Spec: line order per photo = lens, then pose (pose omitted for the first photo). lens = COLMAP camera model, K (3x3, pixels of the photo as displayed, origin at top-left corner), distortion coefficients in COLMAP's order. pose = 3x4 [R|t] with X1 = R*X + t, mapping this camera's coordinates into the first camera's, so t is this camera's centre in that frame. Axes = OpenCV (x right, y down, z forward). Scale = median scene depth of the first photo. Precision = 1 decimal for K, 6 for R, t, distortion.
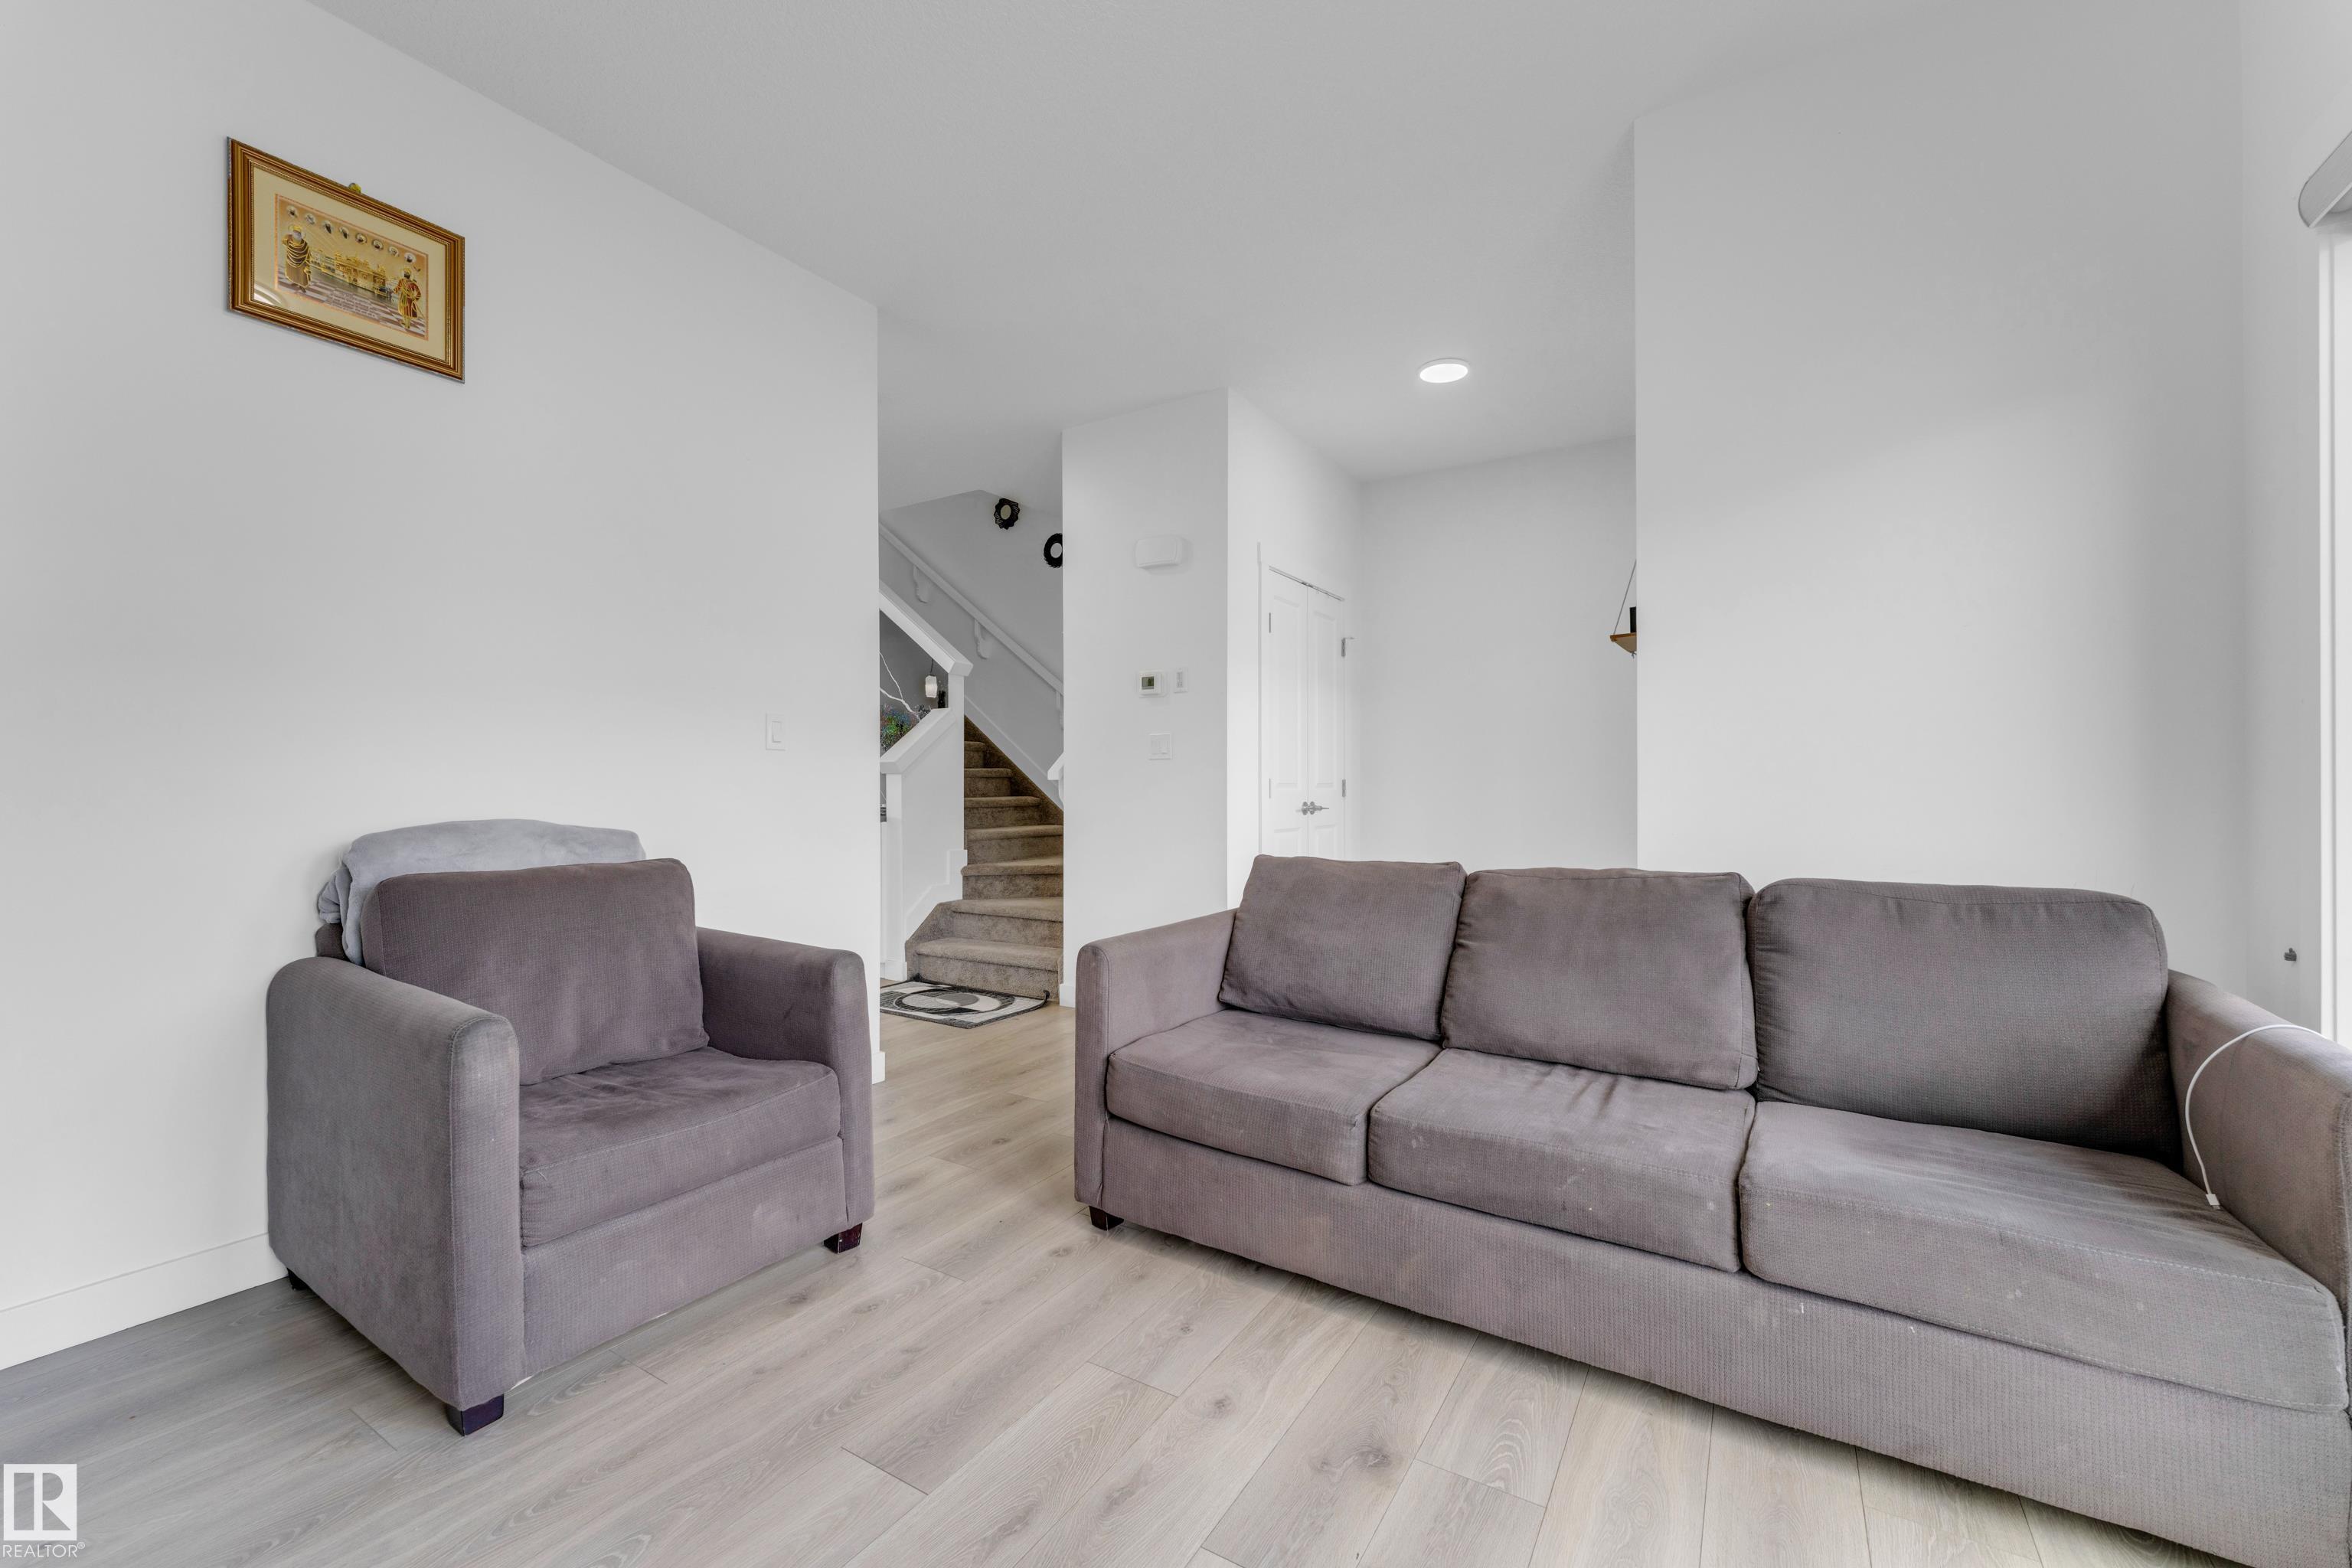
lens RADIAL K [[952.8, 0, 1186.6], [0, 952.8, 786.6], [0, 0, 1]] dist [-0.001921, -0.000257]
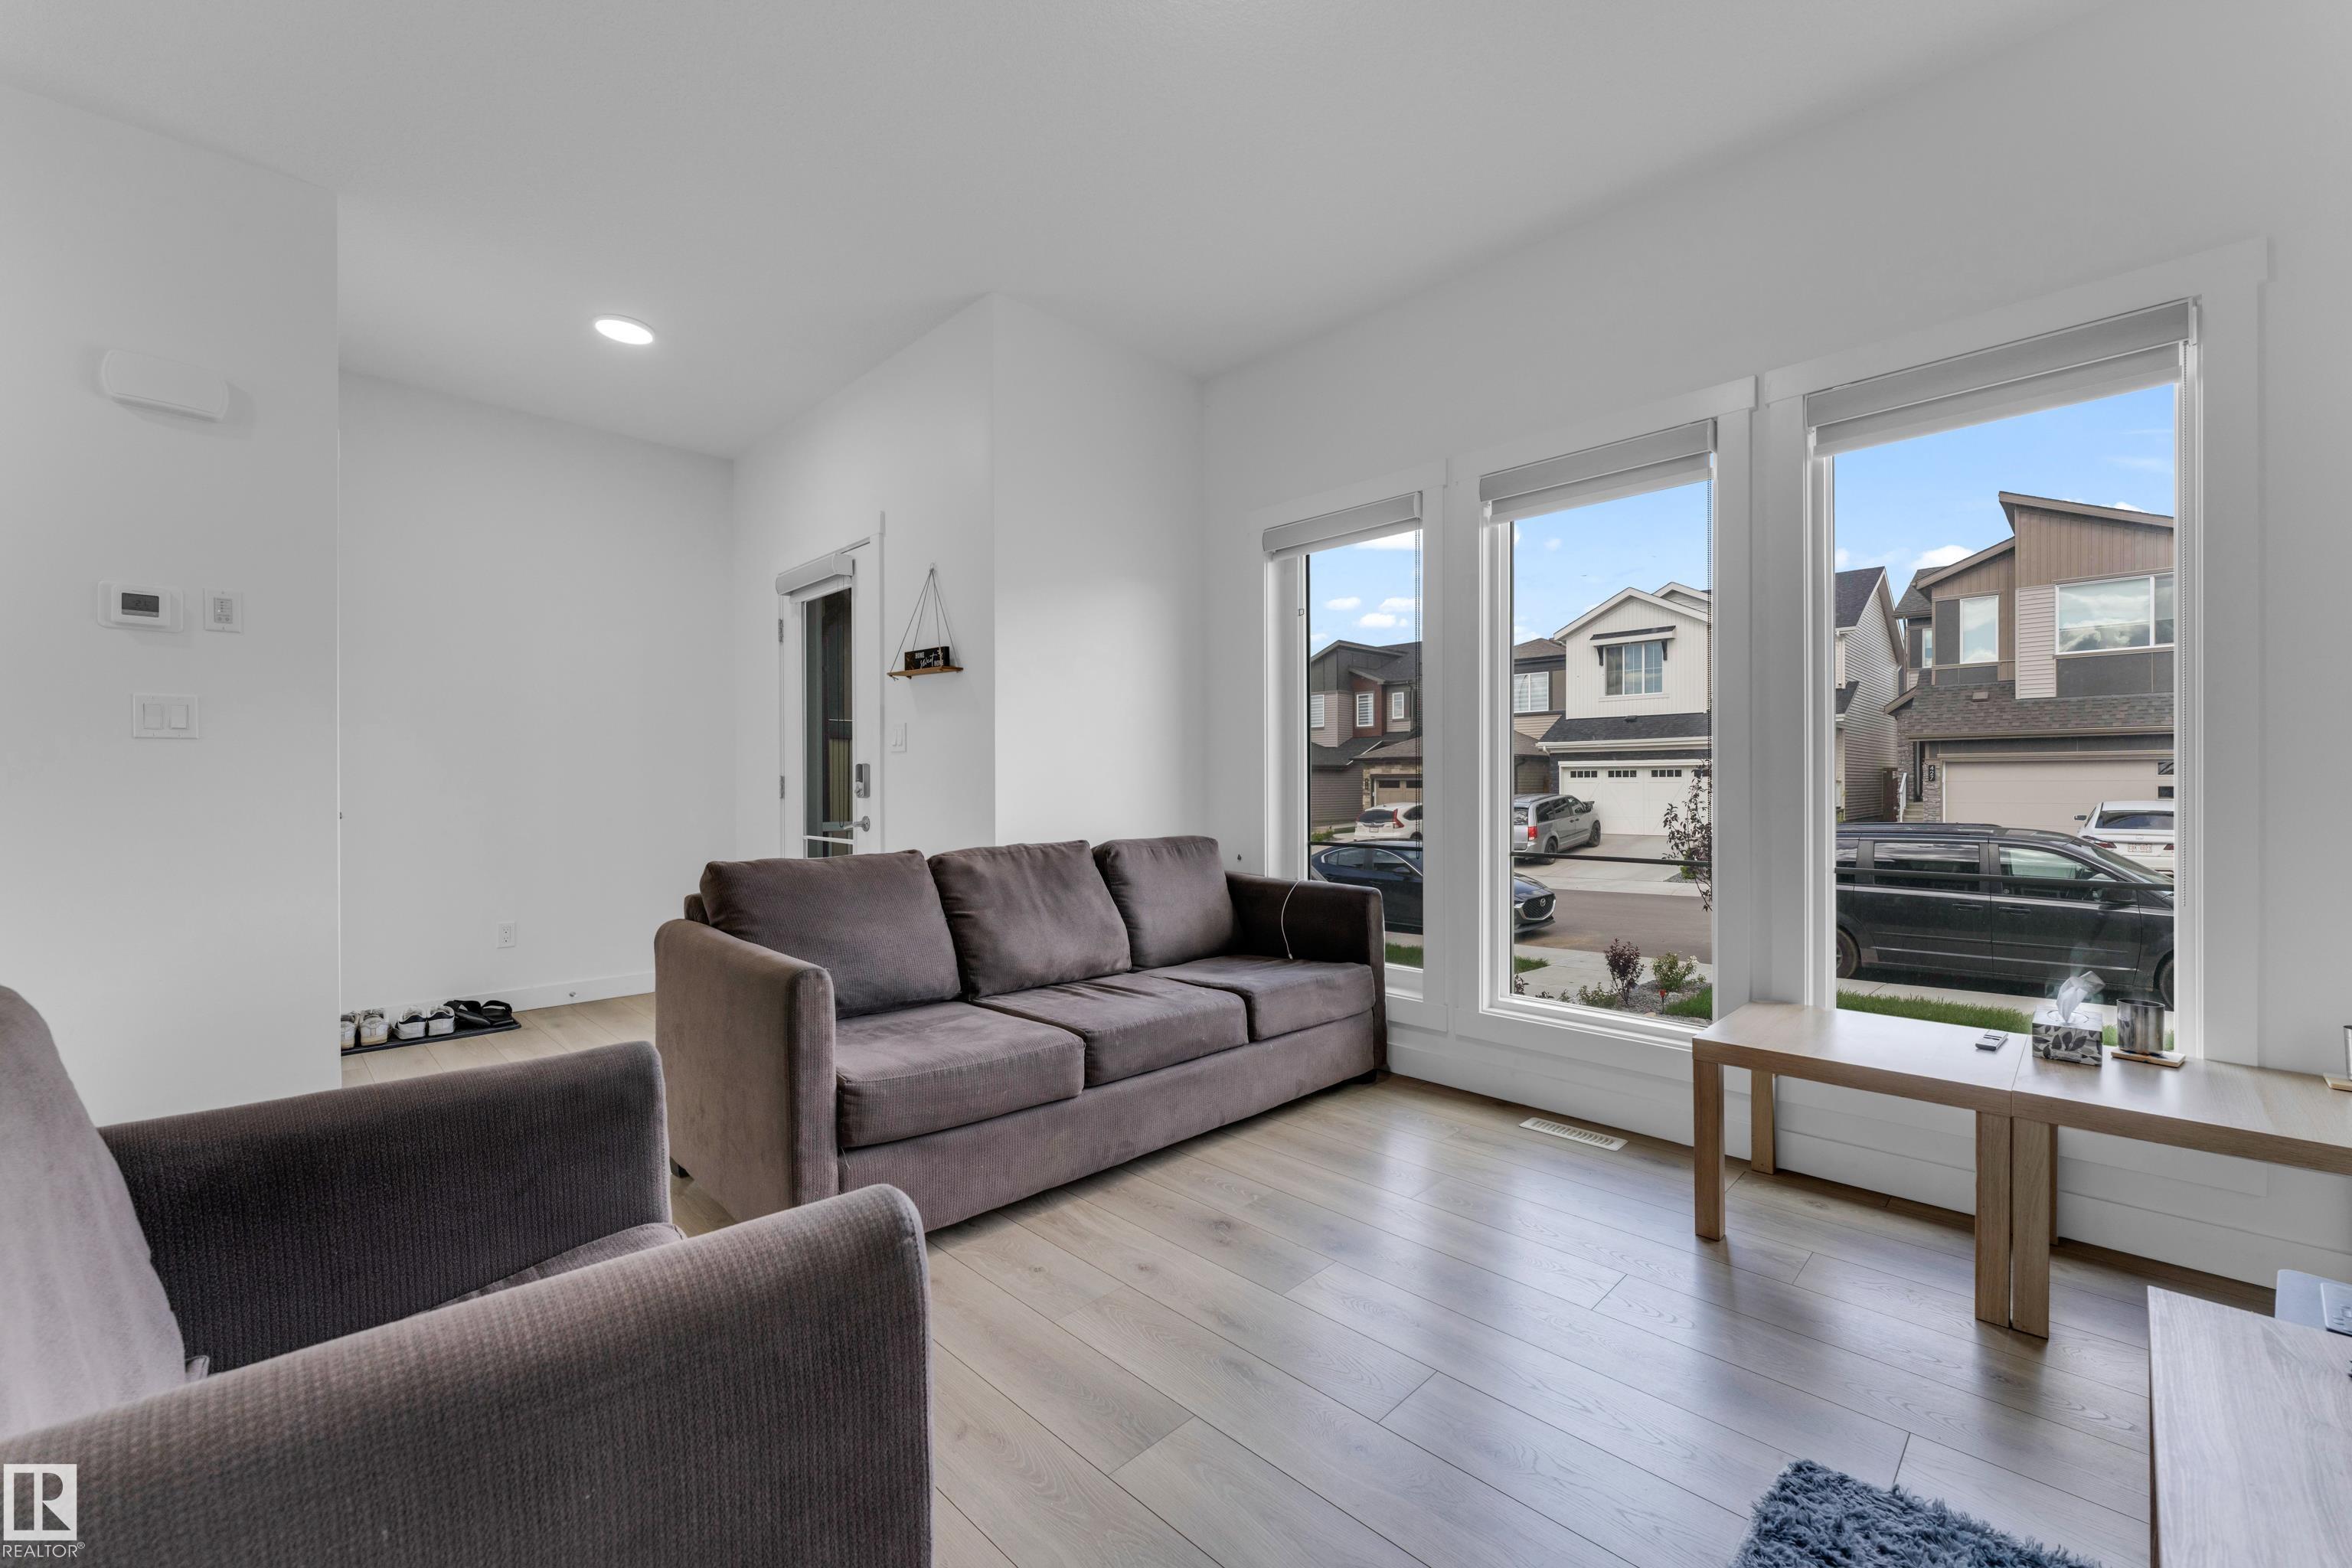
lens RADIAL K [[952.8, 0, 1186.6], [0, 952.8, 786.6], [0, 0, 1]] dist [-0.001921, -0.000257]
pose [[0.219757, -0.003440, 0.975549, -1.001577], [0.003163, 0.999991, 0.002813, 0.002751], [-0.975550, 0.002467, 0.219766, 0.559470]]
